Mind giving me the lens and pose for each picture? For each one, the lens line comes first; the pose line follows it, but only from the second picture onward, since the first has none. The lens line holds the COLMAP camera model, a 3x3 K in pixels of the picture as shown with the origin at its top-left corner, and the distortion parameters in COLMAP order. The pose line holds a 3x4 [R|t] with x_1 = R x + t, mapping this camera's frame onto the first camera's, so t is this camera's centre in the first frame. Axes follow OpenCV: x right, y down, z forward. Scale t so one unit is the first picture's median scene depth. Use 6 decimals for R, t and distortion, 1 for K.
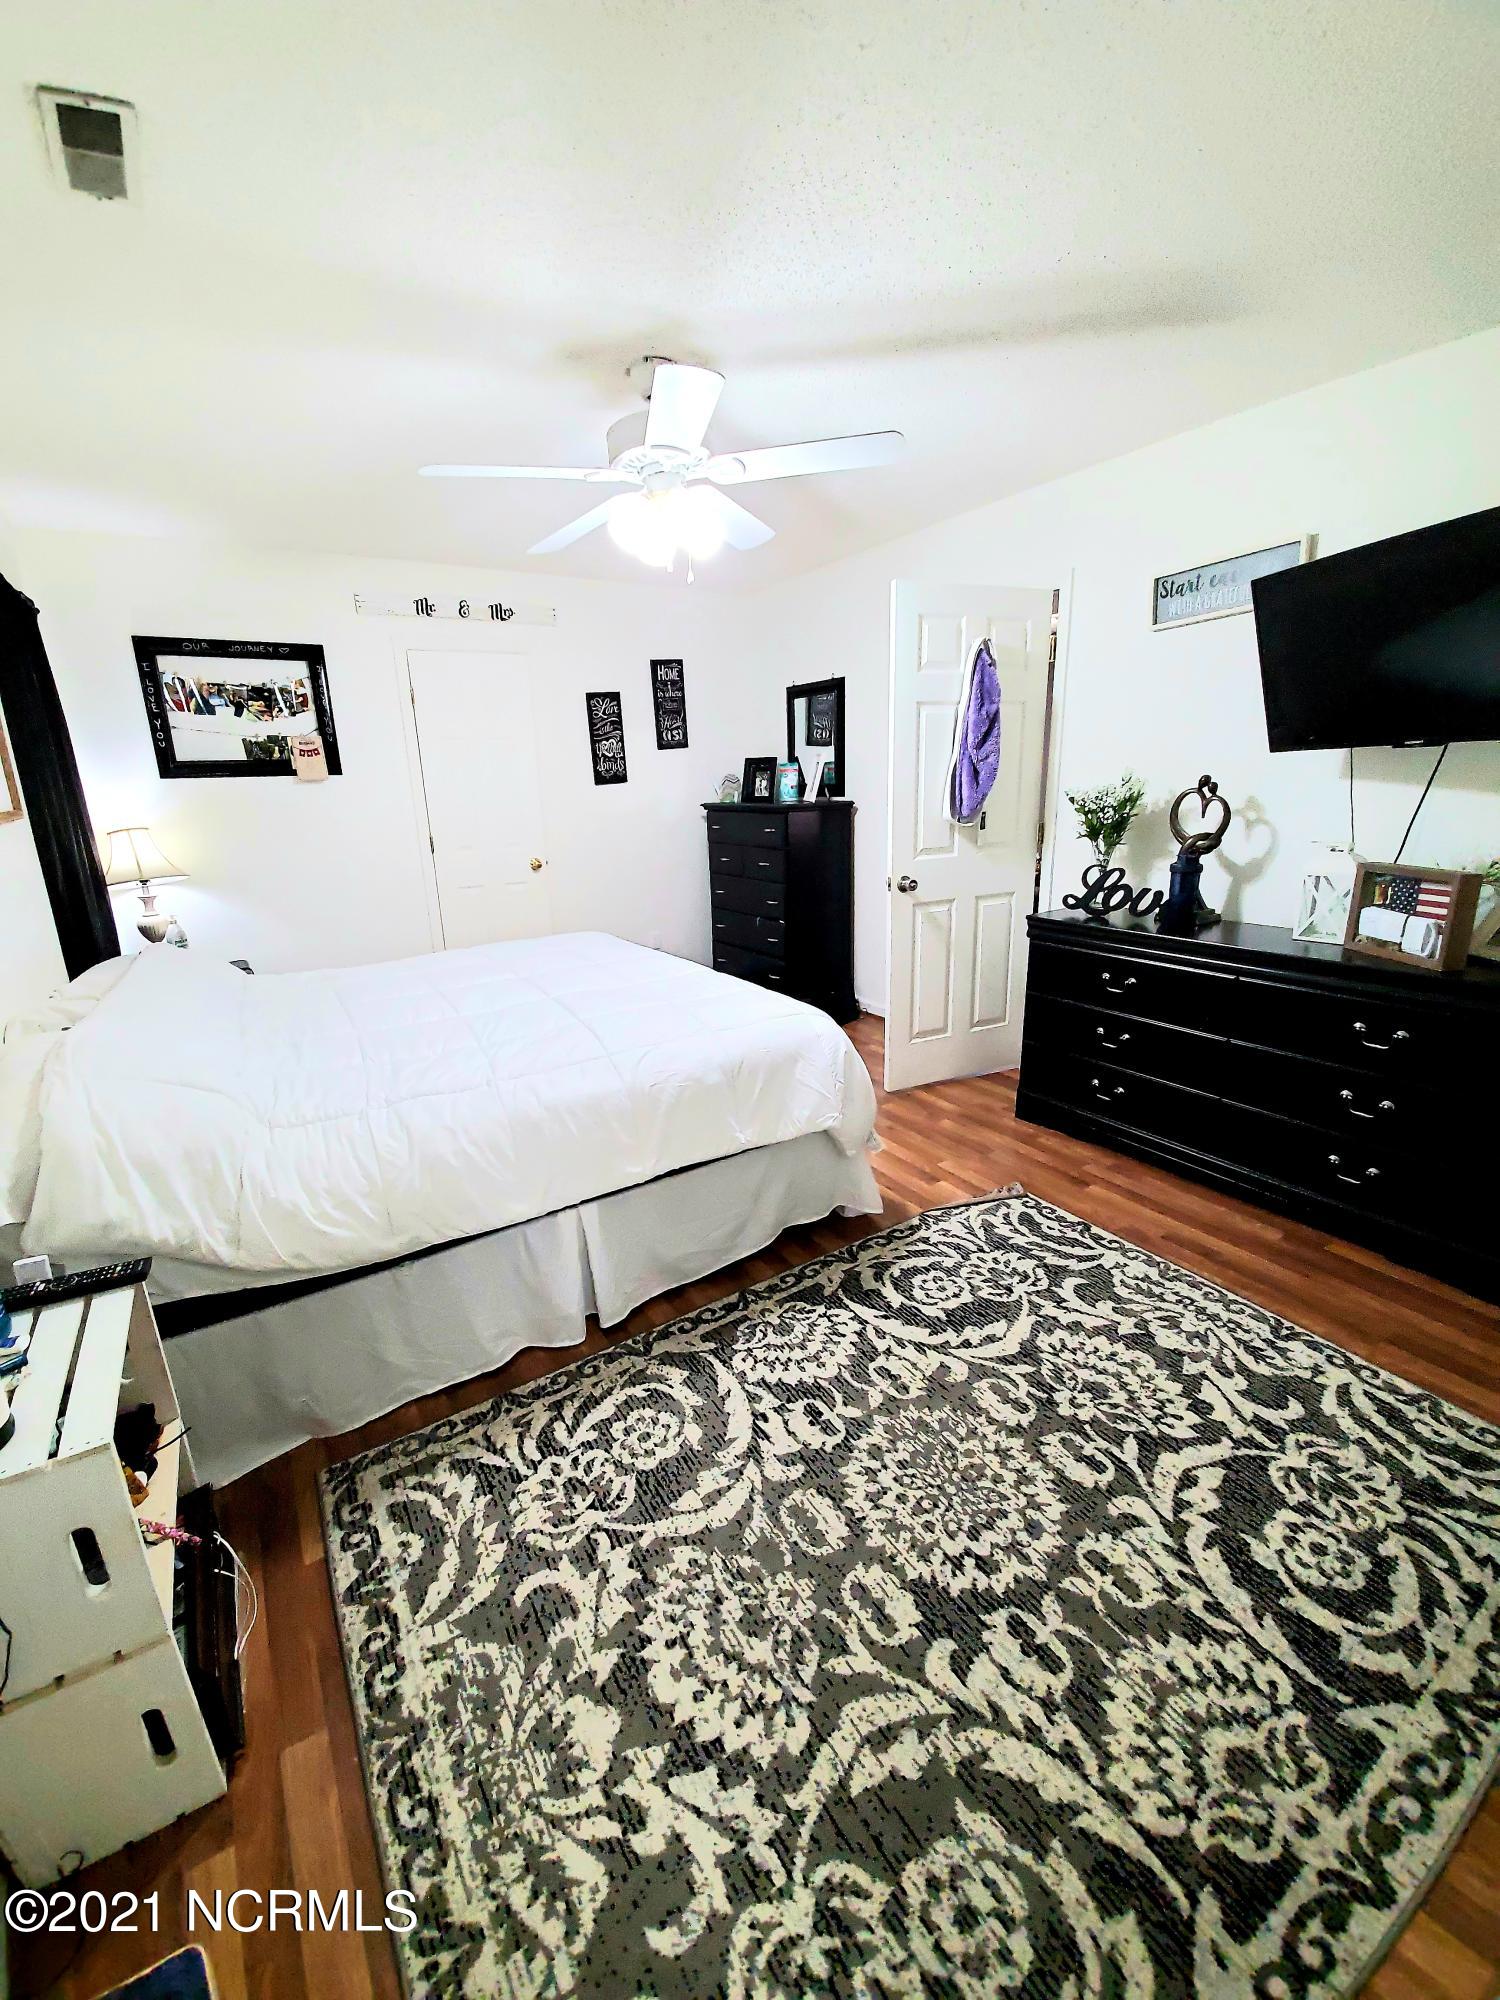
lens RADIAL K [[802.2, 0, 748.2], [0, 802.2, 999.1], [0, 0, 1]] dist [0.001311, -0.008590]
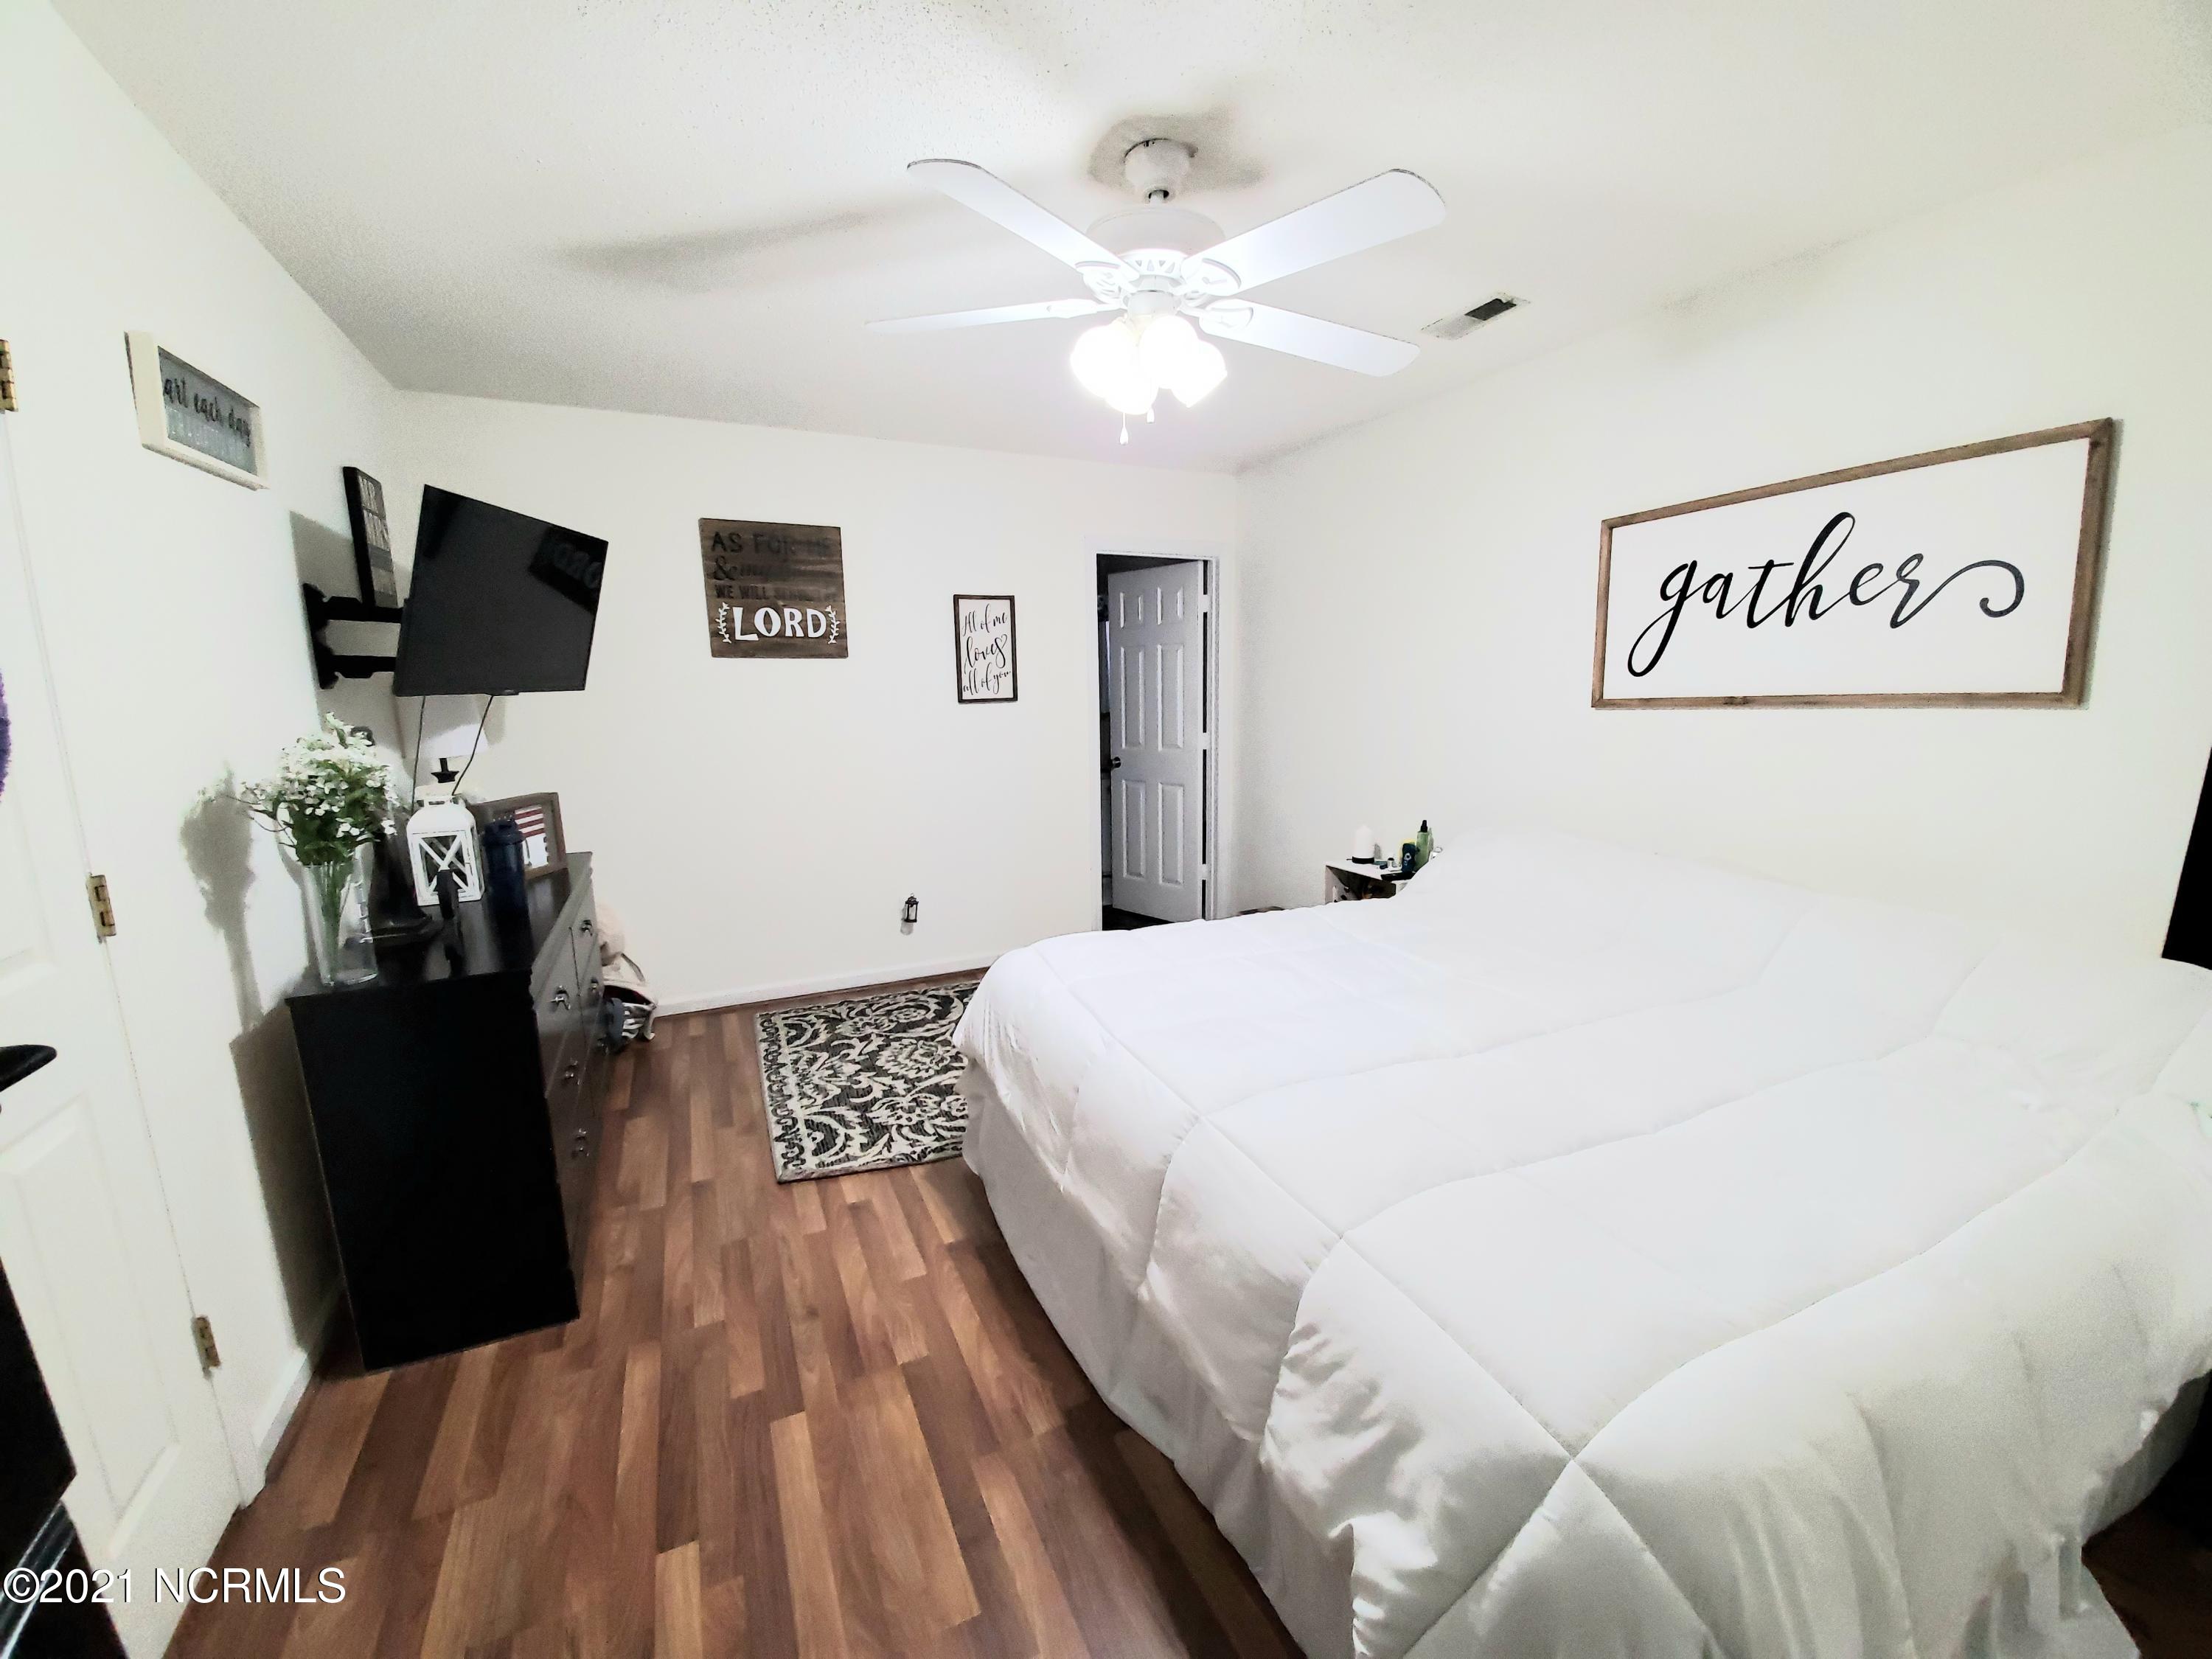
lens RADIAL K [[887.2, 0, 1104.9], [0, 887.2, 832.9], [0, 0, 1]] dist [0.001311, -0.008590]
pose [[-0.988959, 0.024238, 0.146193, -0.205015], [0.083053, 0.907687, 0.411348, -0.628138], [-0.122727, 0.418948, -0.899678, 2.262308]]
